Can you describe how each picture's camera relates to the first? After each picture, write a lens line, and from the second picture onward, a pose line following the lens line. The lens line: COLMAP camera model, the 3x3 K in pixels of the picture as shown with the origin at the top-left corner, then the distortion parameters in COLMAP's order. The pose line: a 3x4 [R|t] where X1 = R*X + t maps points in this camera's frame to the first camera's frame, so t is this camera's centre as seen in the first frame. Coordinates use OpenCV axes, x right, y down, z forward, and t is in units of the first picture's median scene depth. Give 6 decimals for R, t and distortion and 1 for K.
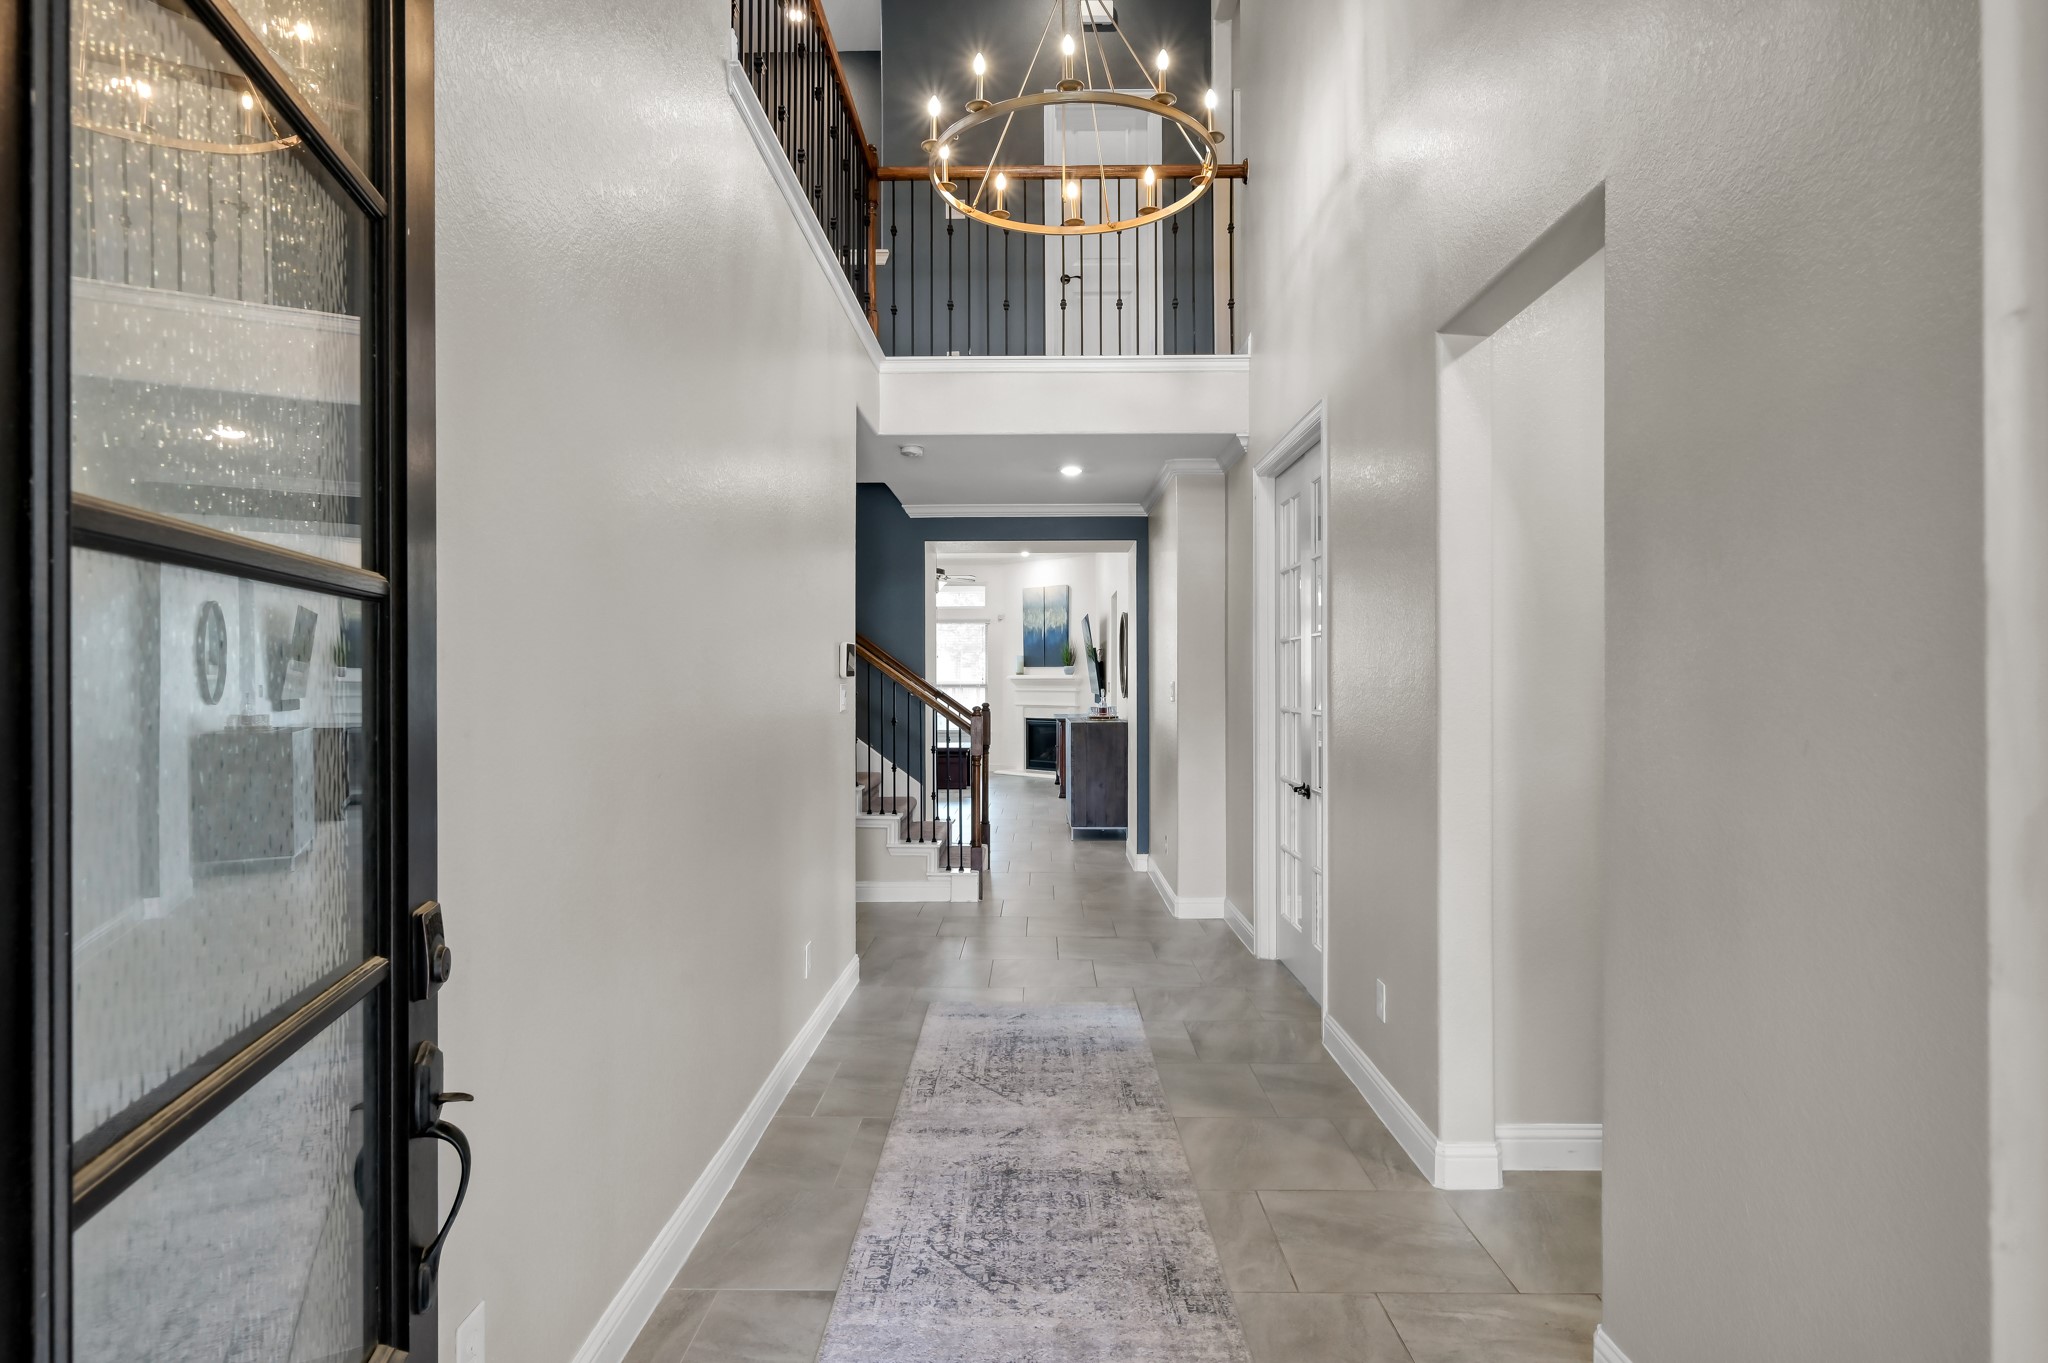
lens RADIAL K [[1103.2, 0, 1024.0], [0, 1103.2, 681.5], [0, 0, 1]] dist [0.000045, -0.000005]
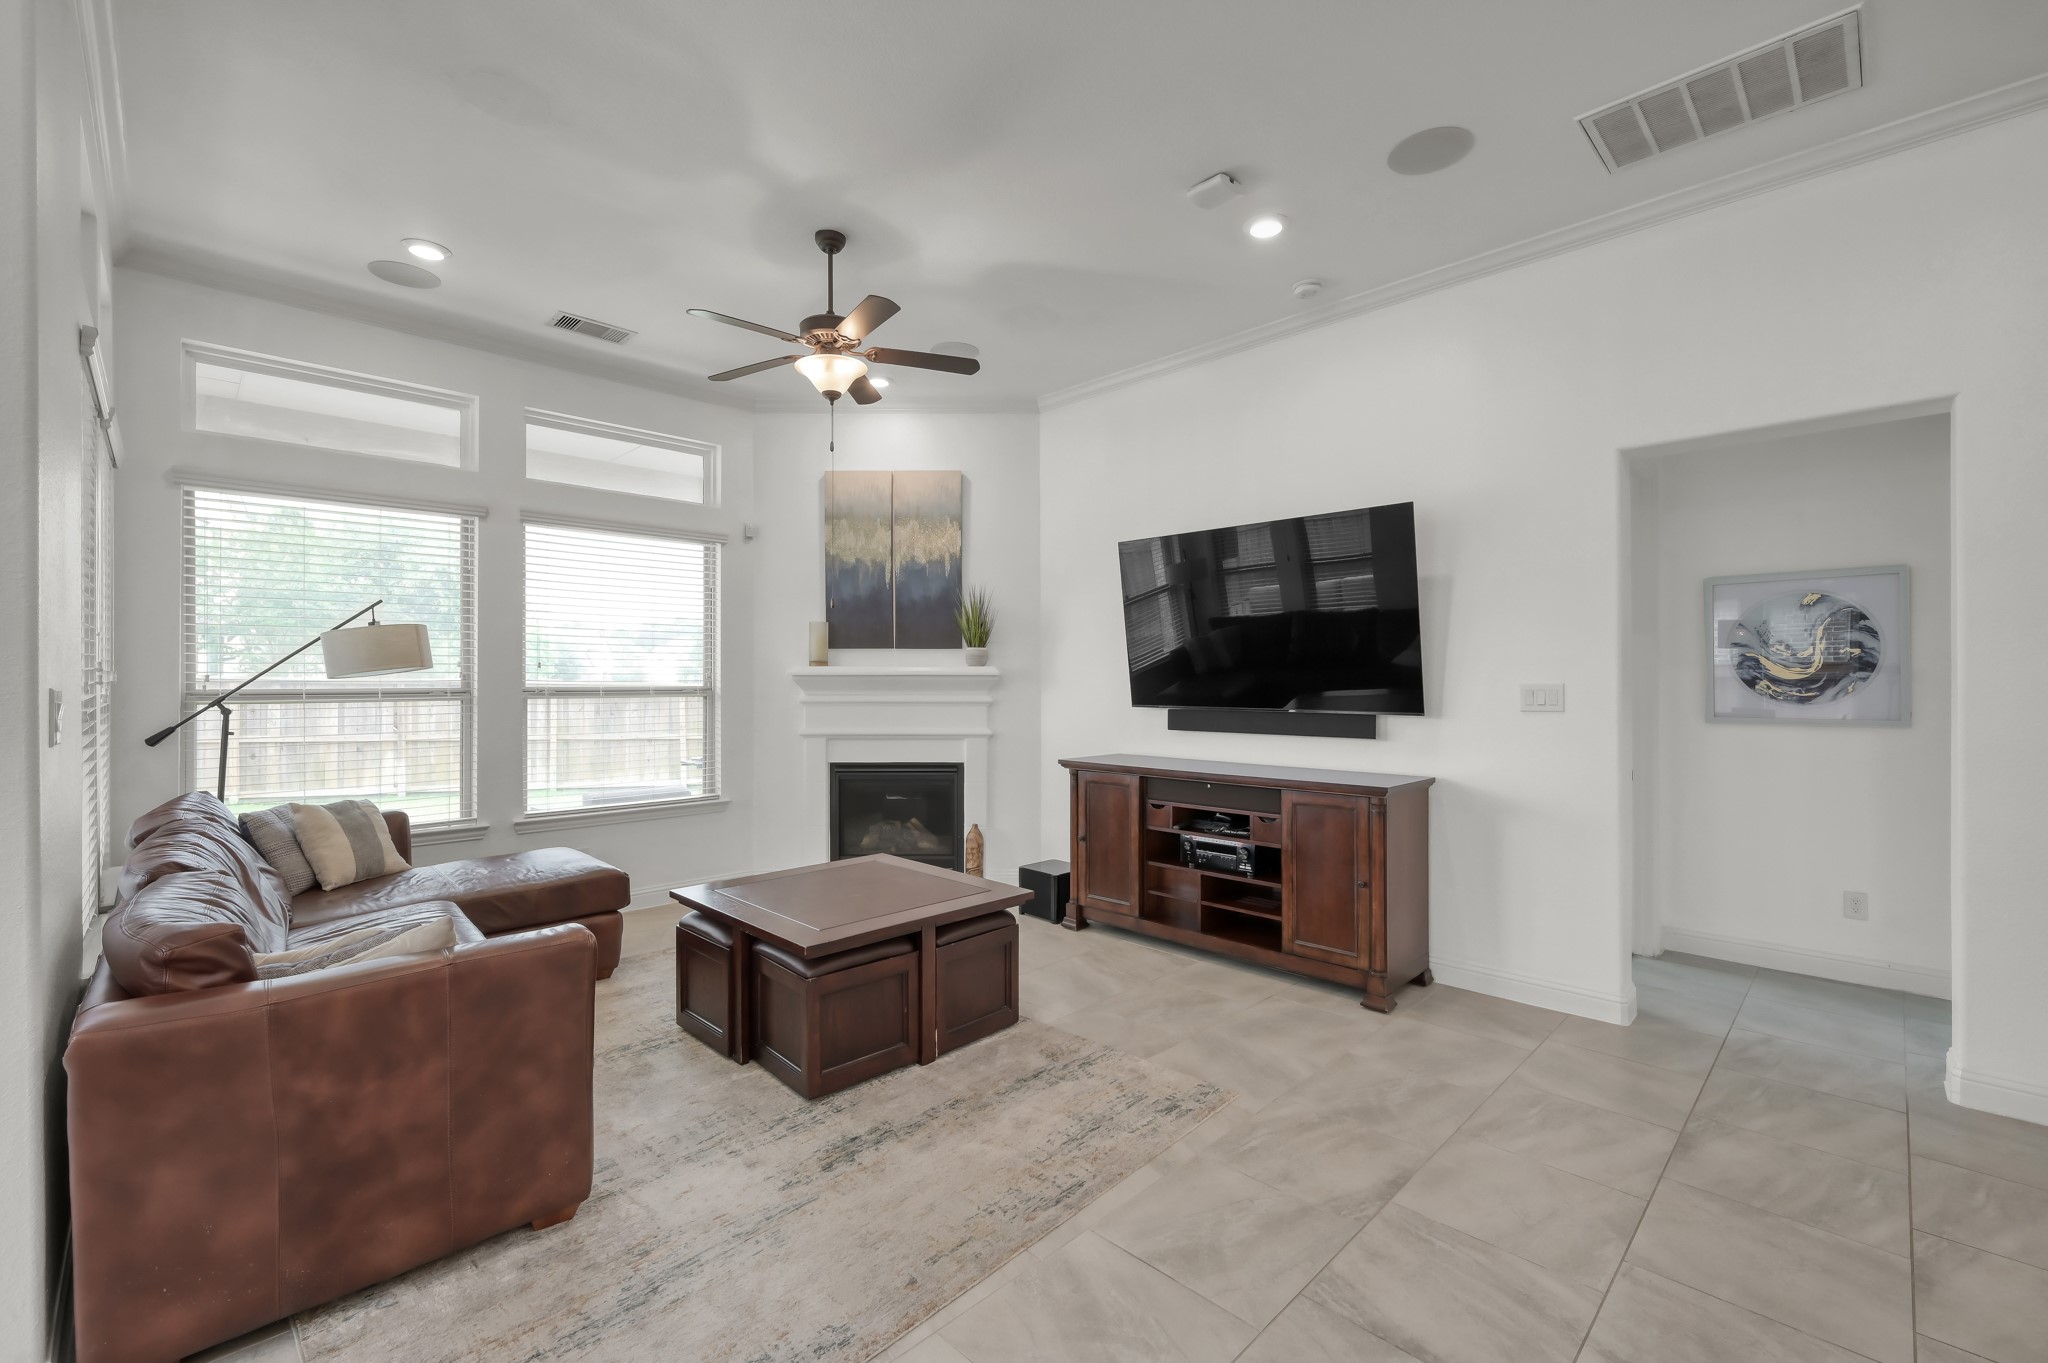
lens RADIAL K [[862.3, 0, 1027.0], [0, 862.3, 678.9], [0, 0, 1]] dist [-0.002302, -0.000156]
pose [[0.695248, 0.001884, 0.718767, -0.195339], [-0.001394, 0.999998, -0.001274, -0.000687], [-0.718768, -0.000116, 0.695250, 0.715411]]
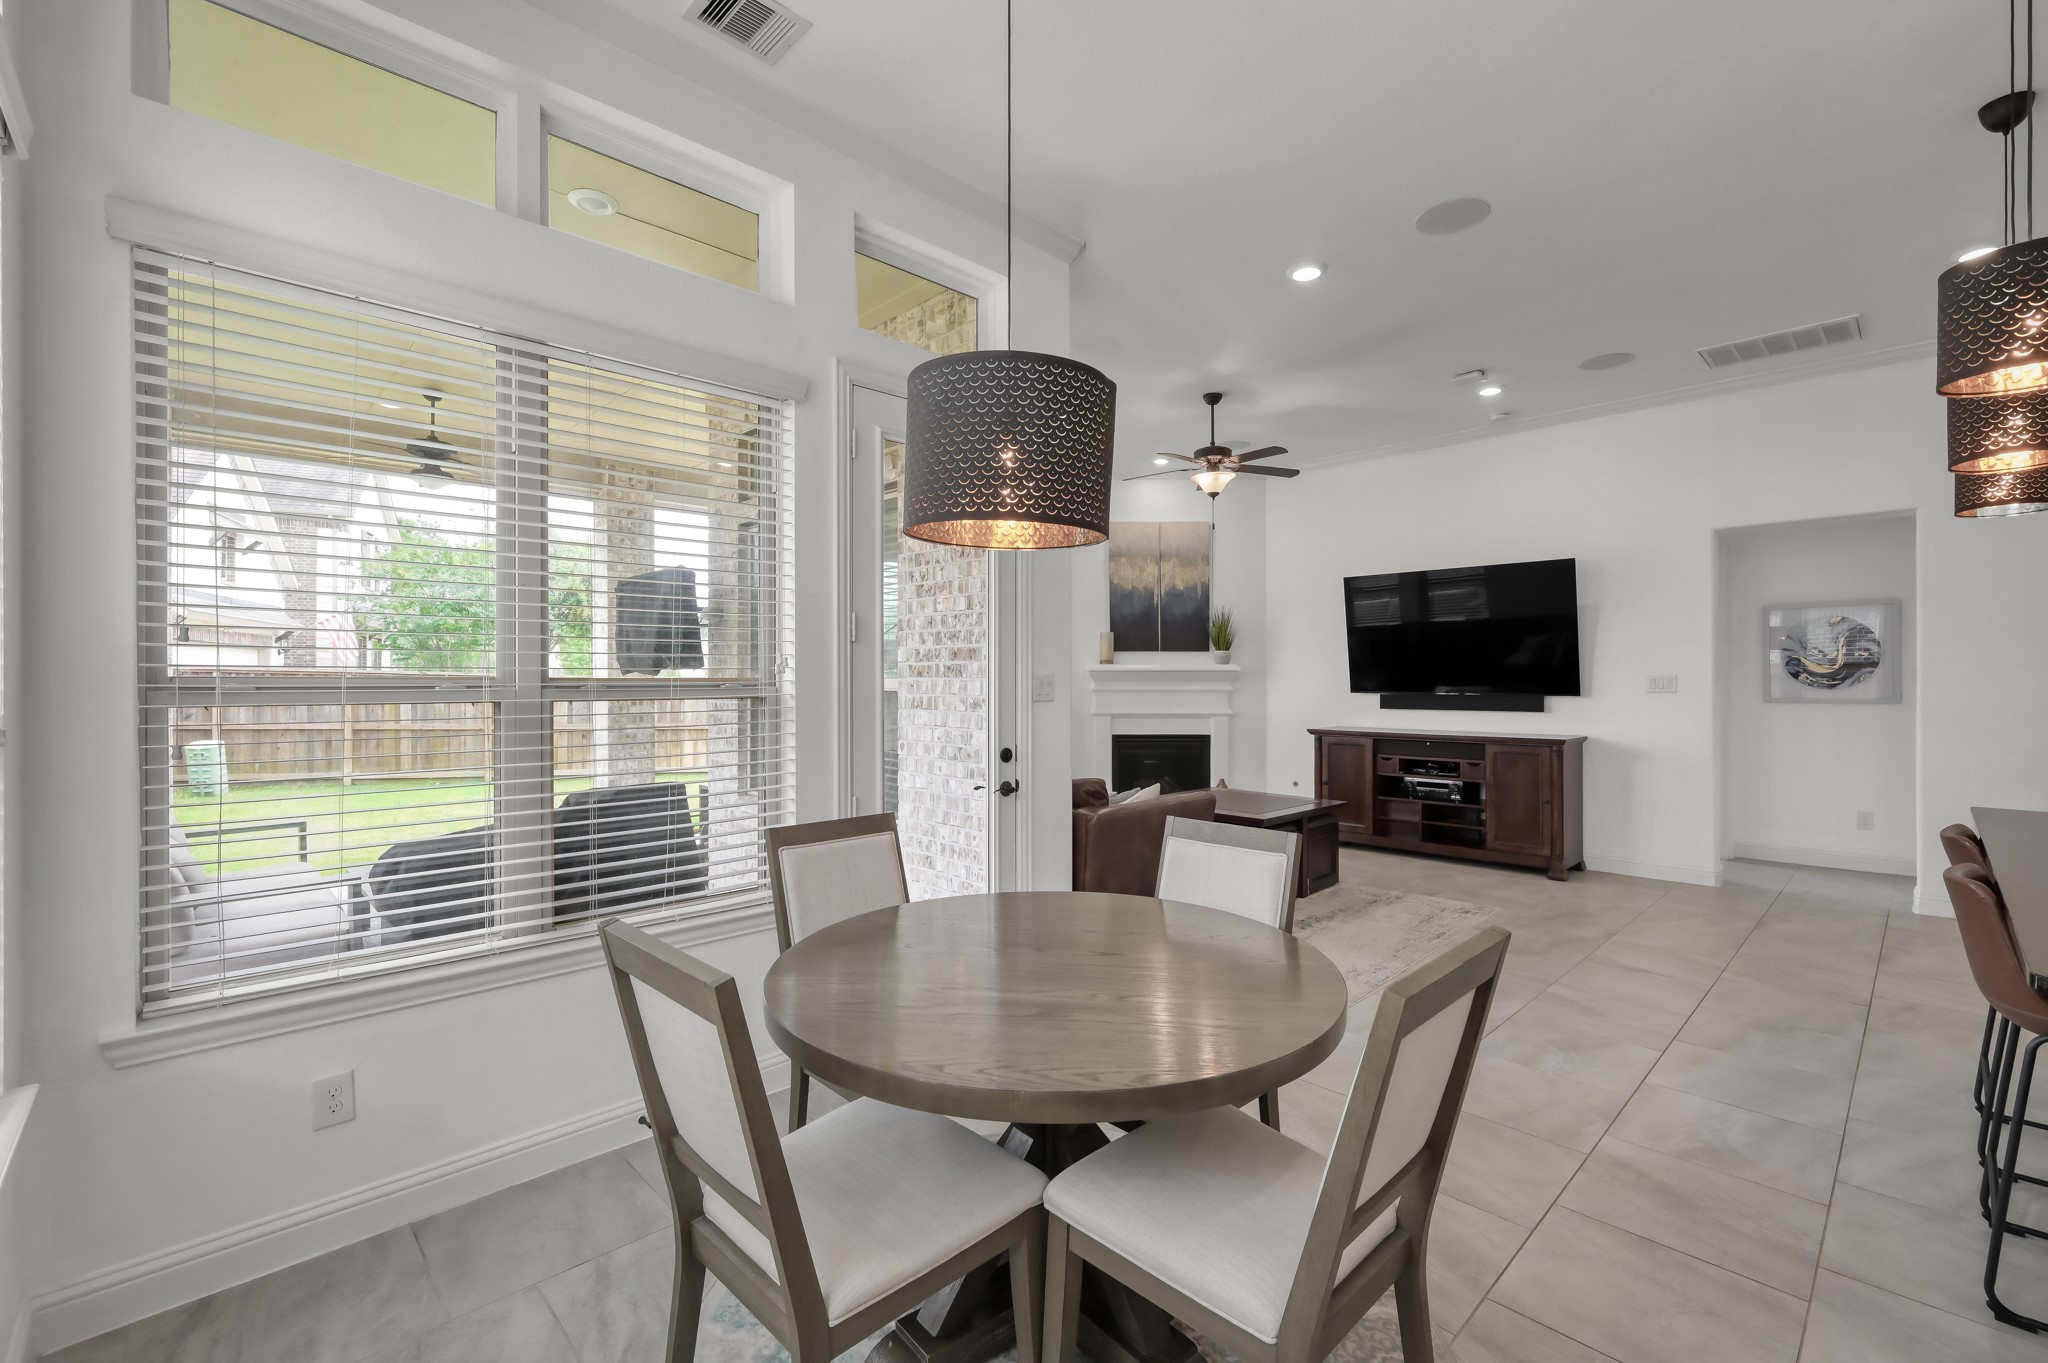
lens RADIAL K [[876.0, 0, 1025.0], [0, 876.0, 678.2], [0, 0, 1]] dist [-0.002409, -0.000300]
pose [[0.708753, 0.003425, 0.705449, -0.379204], [-0.002517, 0.999994, -0.002327, 0.002910], [-0.705453, -0.000126, 0.708757, 0.704791]]
